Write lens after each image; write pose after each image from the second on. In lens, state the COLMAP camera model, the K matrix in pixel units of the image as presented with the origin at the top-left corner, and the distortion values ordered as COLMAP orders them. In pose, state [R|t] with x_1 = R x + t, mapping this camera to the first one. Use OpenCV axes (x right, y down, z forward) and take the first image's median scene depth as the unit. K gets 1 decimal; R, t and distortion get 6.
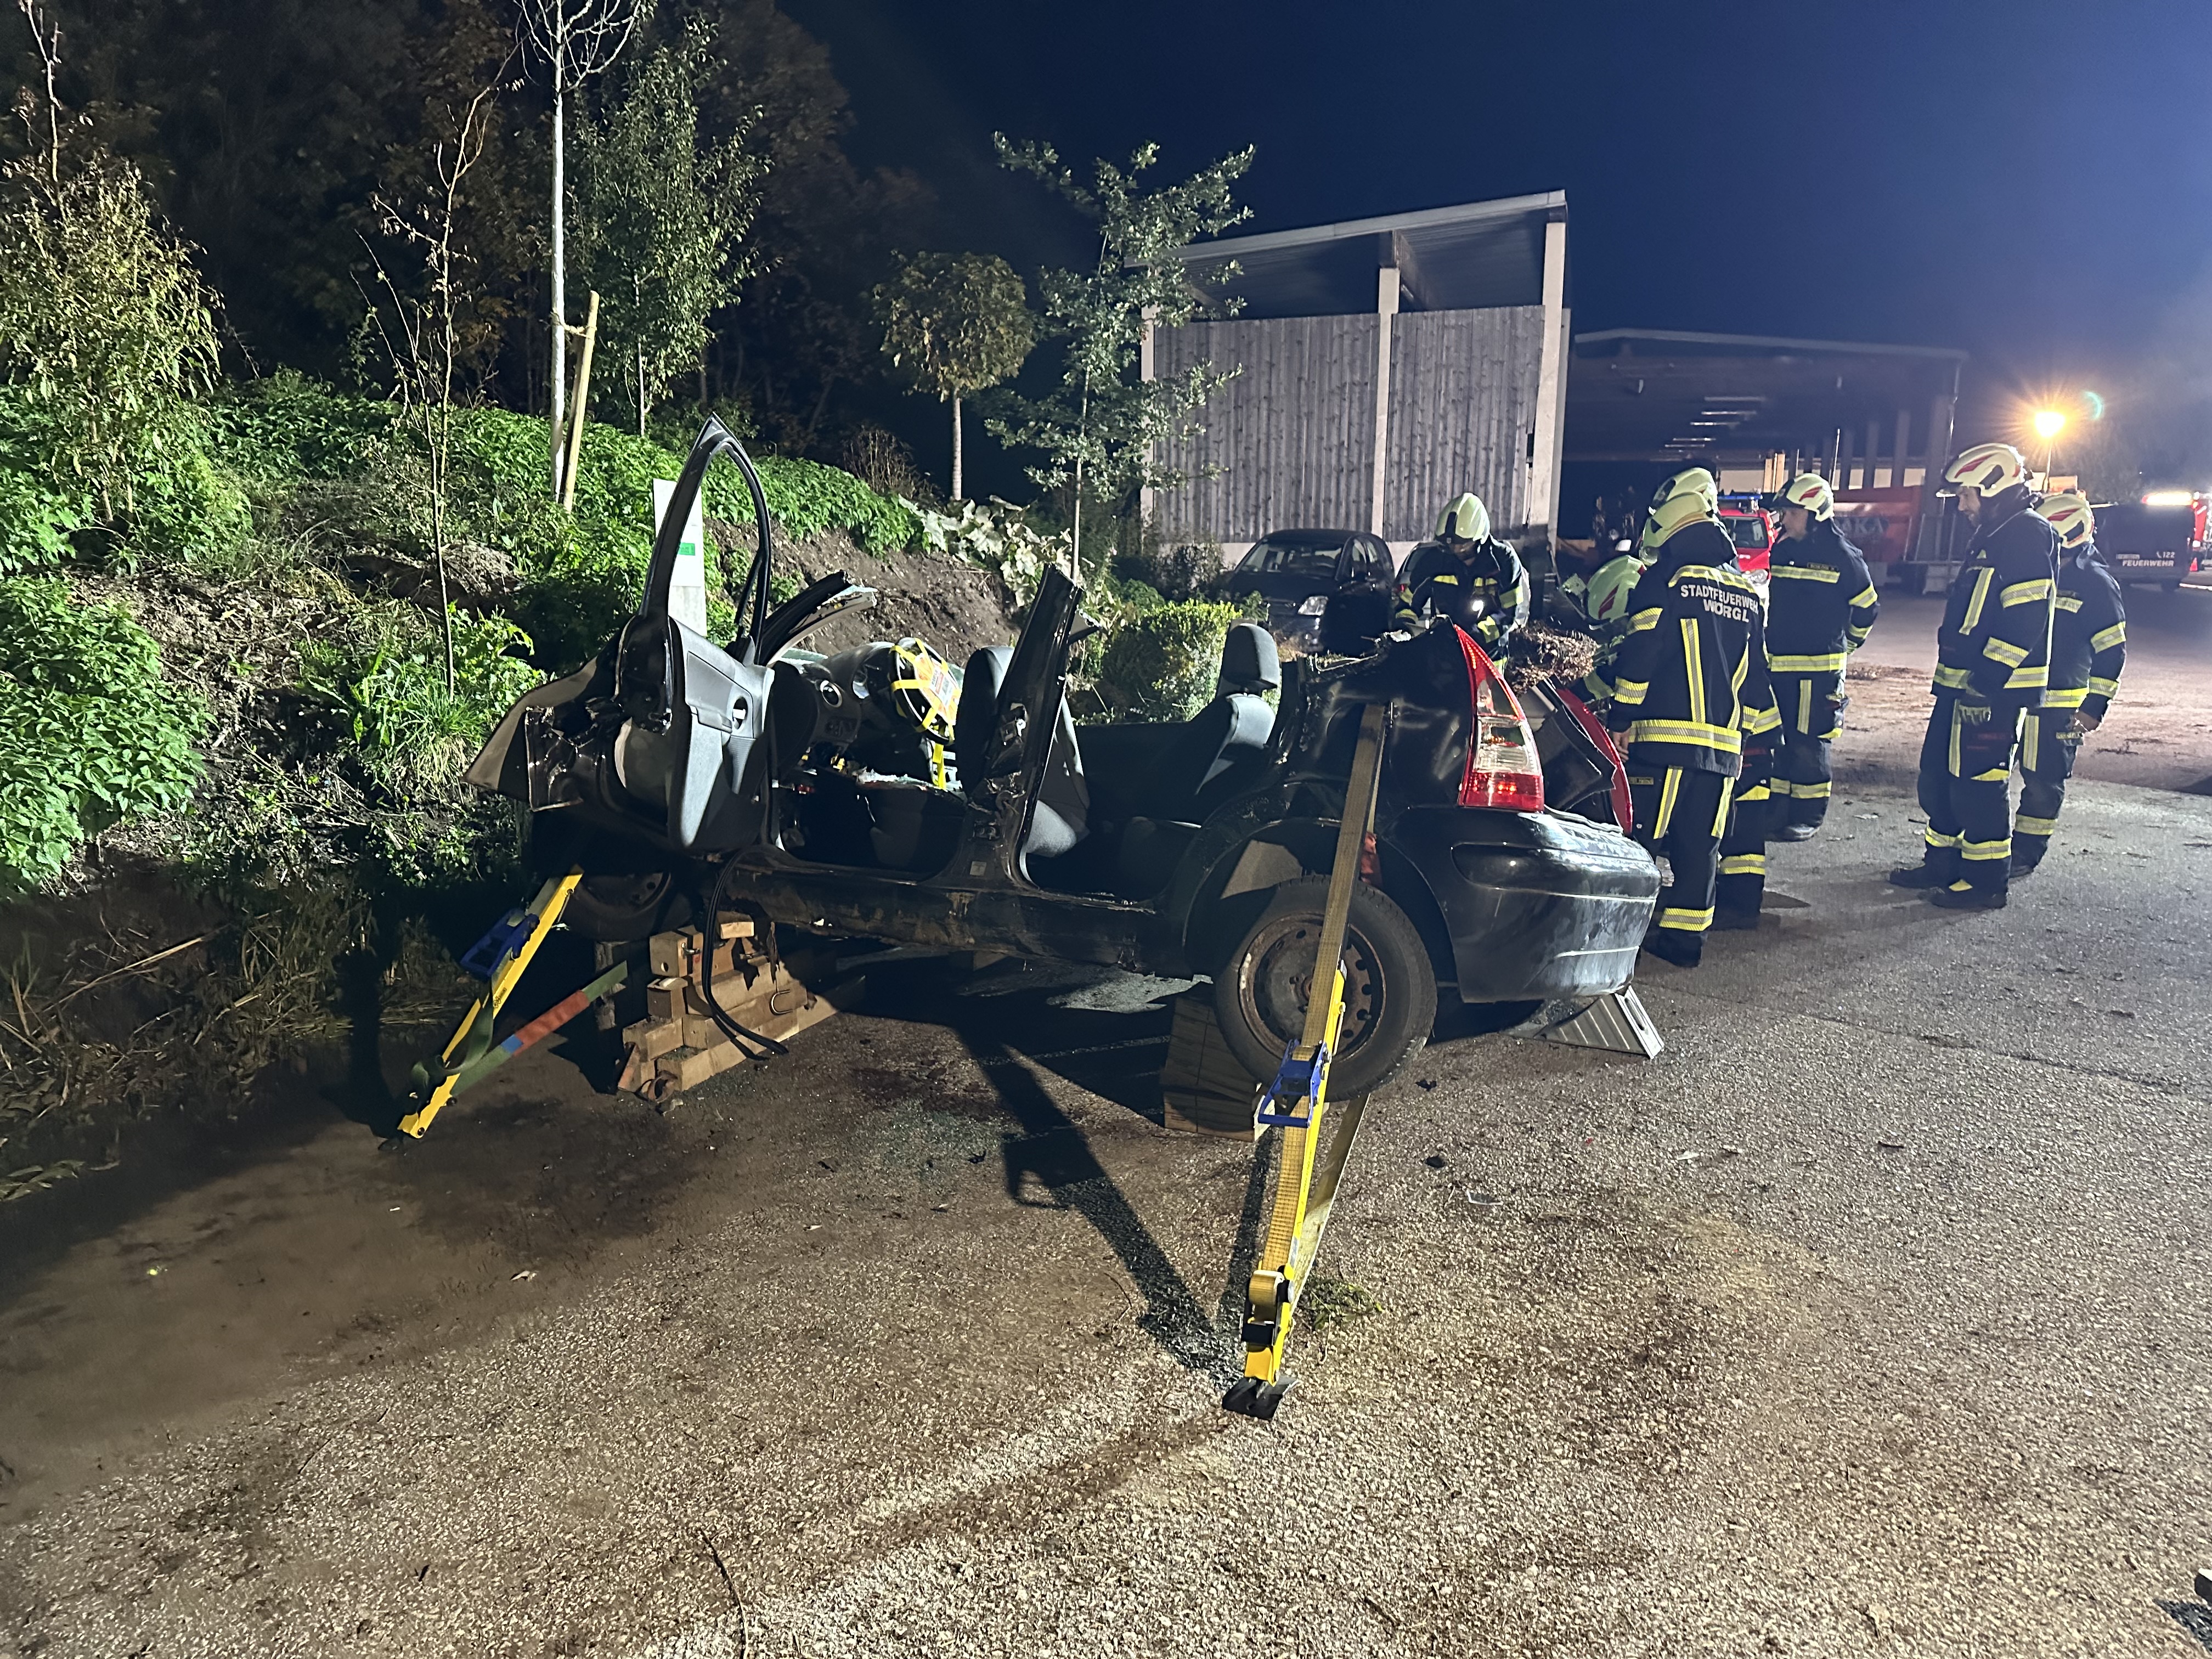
lens RADIAL K [[1571.7, 0, 1104.0], [0, 1571.7, 853.7], [0, 0, 1]] dist [0.083673, -0.091888]
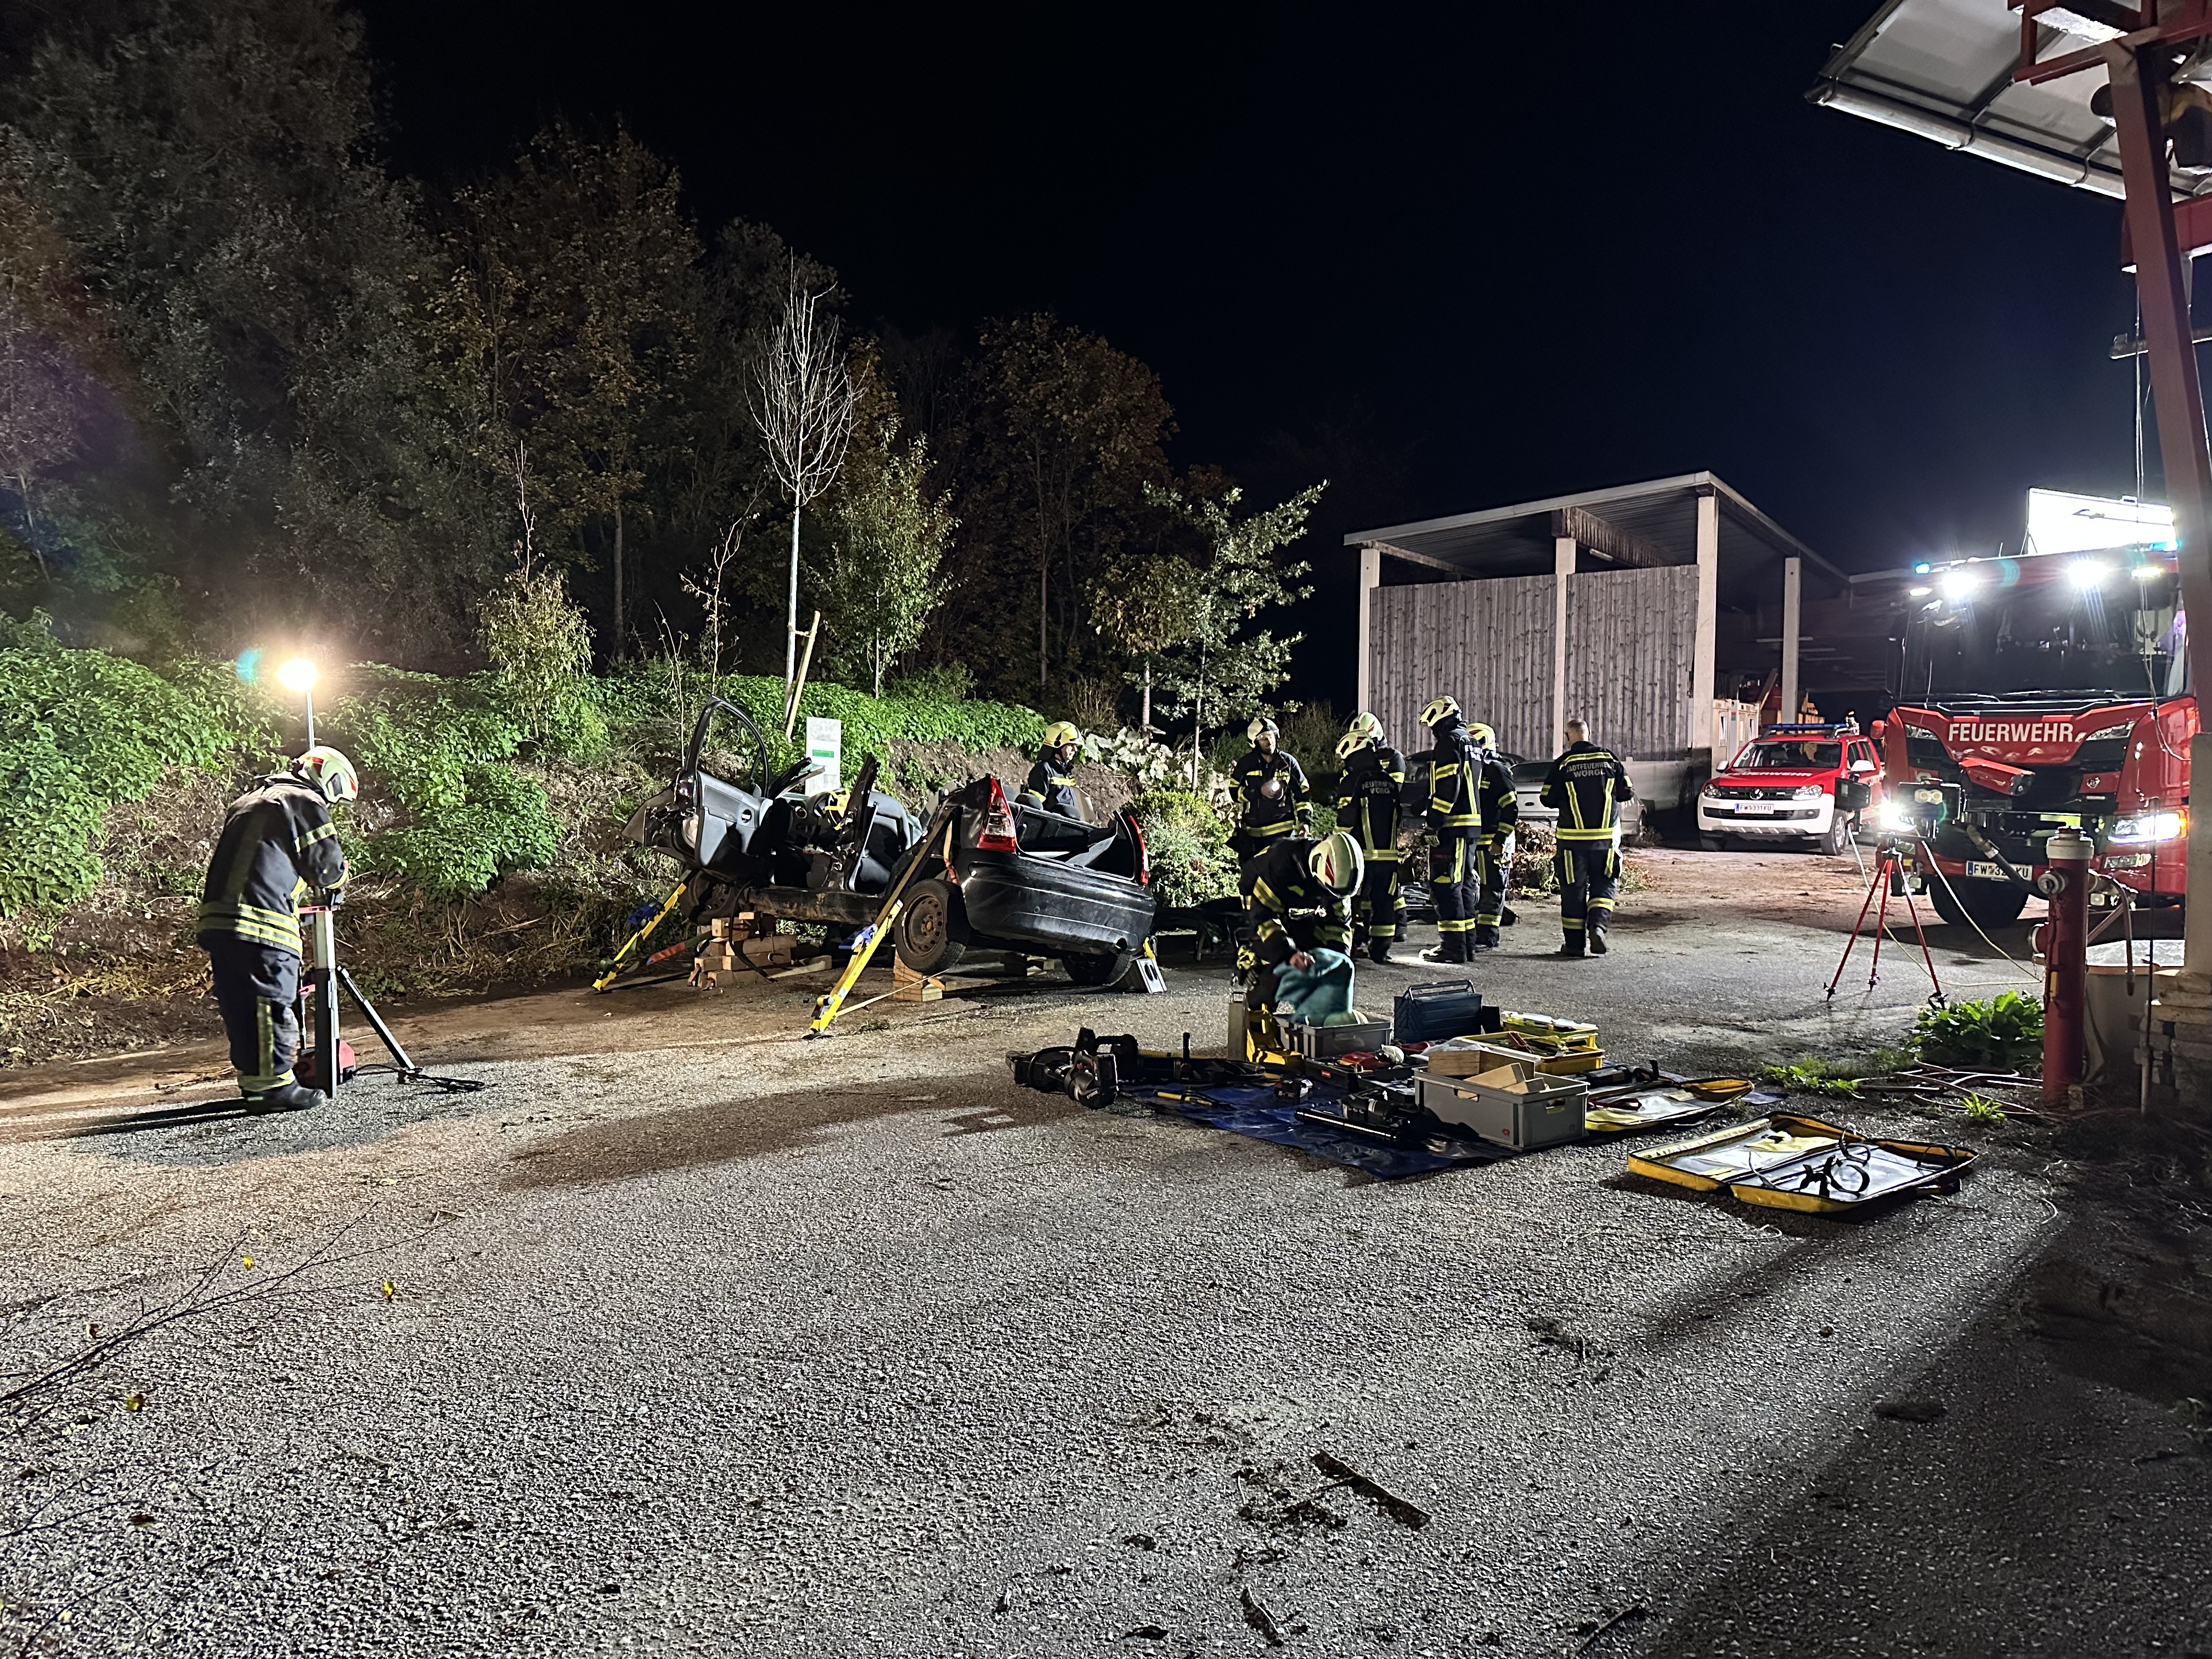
lens RADIAL K [[1539.9, 0, 1106.0], [0, 1539.9, 829.5], [0, 0, 1]] dist [0.109005, -0.136290]
pose [[0.968643, 0.016471, -0.247911, 0.140801], [-0.054354, 0.987679, -0.146754, 0.039165], [0.242439, 0.155627, 0.957603, -0.173338]]
